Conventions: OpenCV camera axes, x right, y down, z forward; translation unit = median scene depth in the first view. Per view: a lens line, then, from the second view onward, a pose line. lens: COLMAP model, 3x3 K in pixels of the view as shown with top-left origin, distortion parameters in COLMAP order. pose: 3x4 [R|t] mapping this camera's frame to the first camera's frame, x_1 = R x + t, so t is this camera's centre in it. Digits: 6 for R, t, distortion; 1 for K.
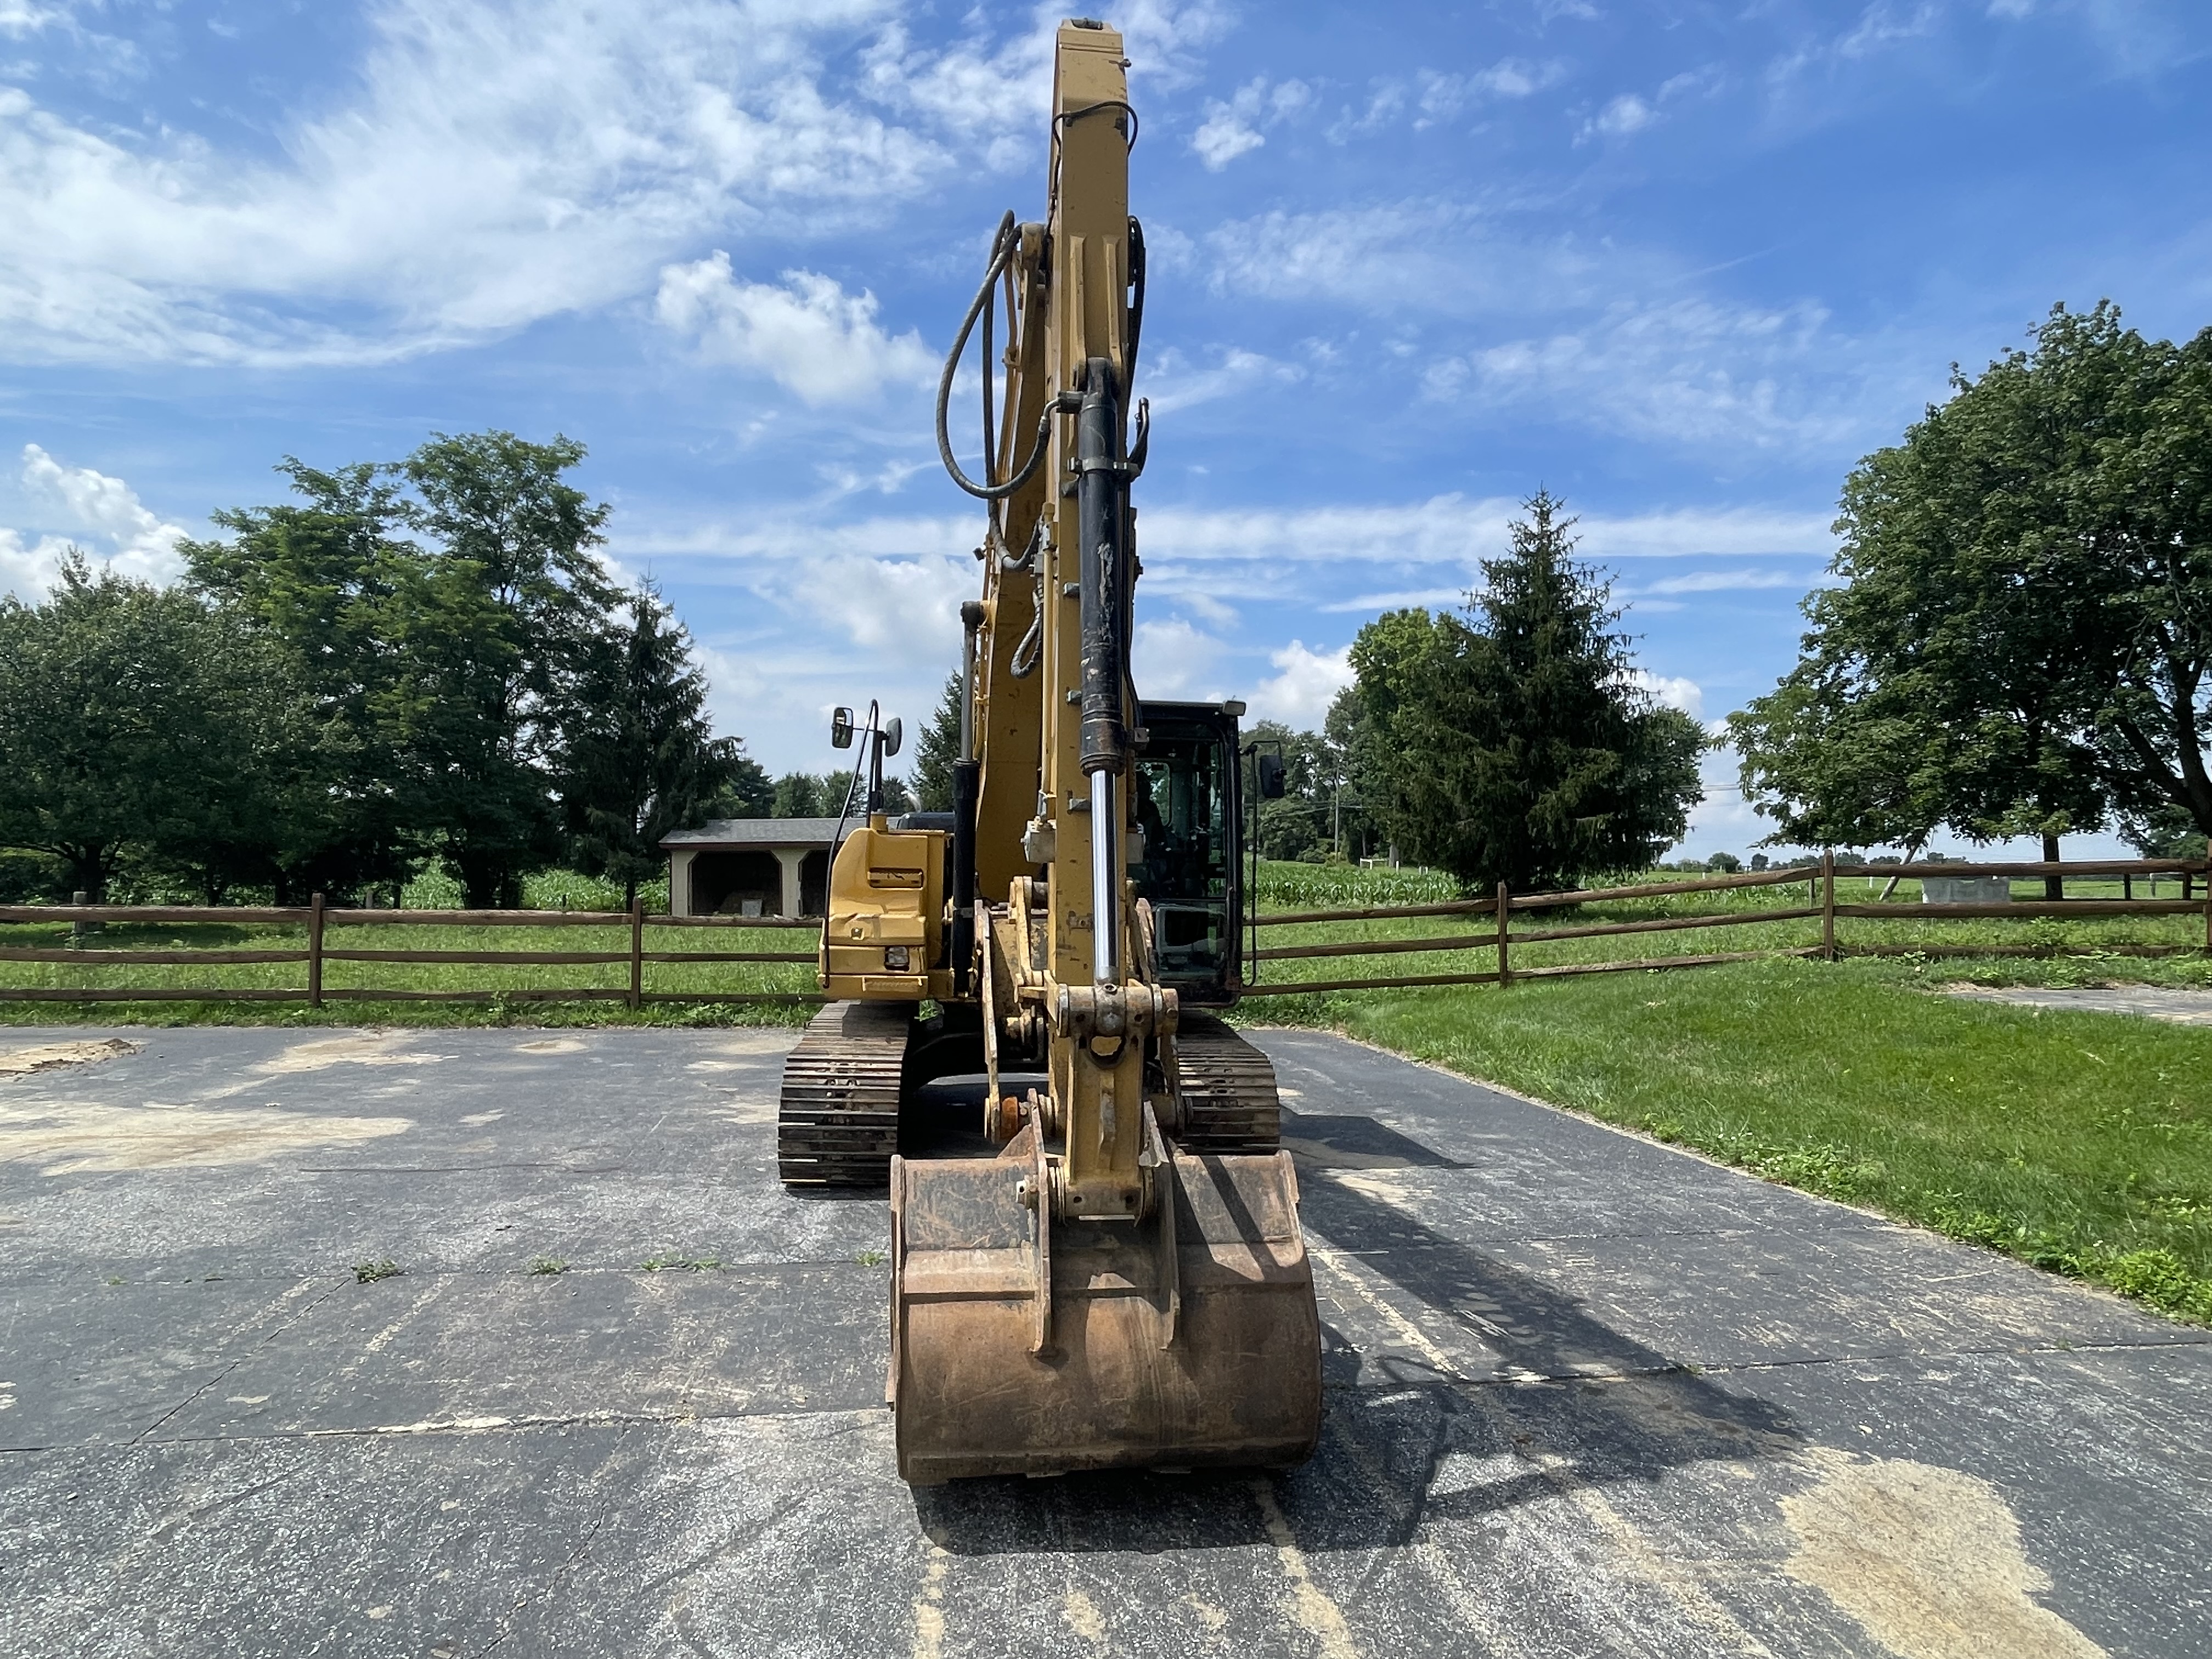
lens RADIAL K [[1316.7, 0, 1108.6], [0, 1316.7, 820.0], [0, 0, 1]] dist [-0.009677, 0.002071]
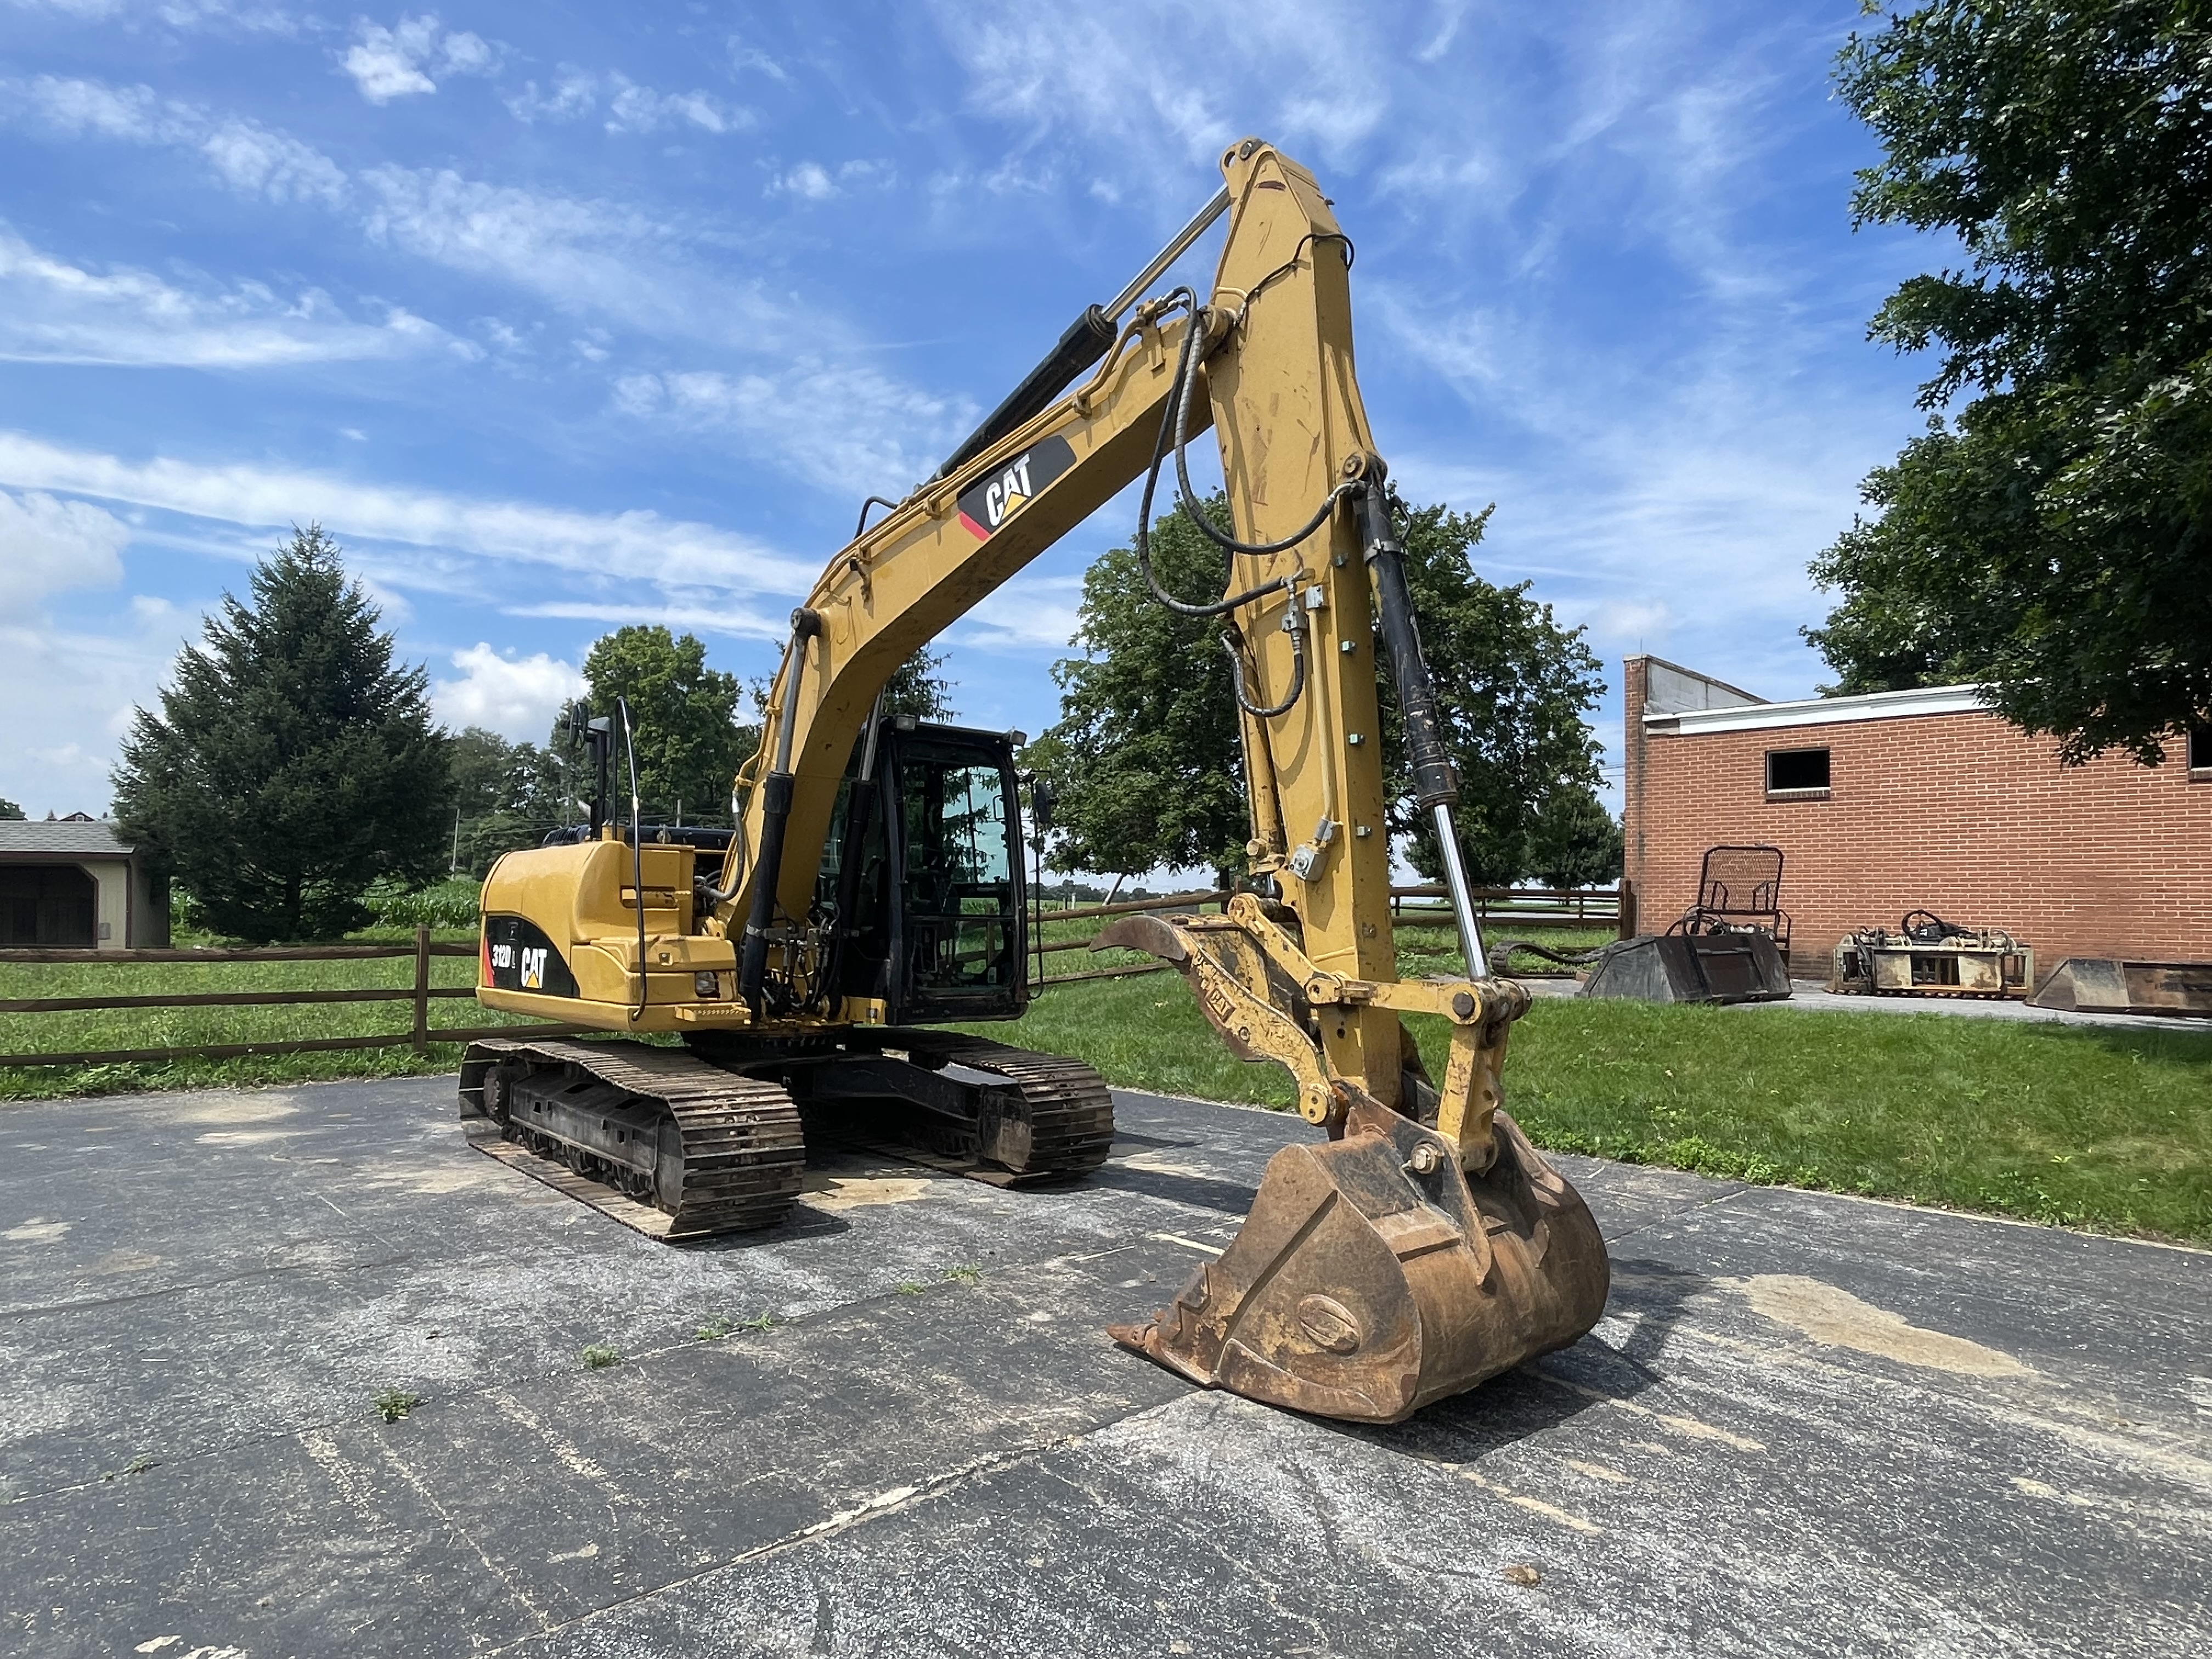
lens RADIAL K [[1302.8, 0, 1106.0], [0, 1302.8, 829.5], [0, 0, 1]] dist [-0.000754, -0.010642]
pose [[0.819521, 0.030633, 0.572230, -0.527950], [-0.024588, 0.999530, -0.018294, 0.007556], [-0.572522, 0.000922, 0.819889, 0.108081]]
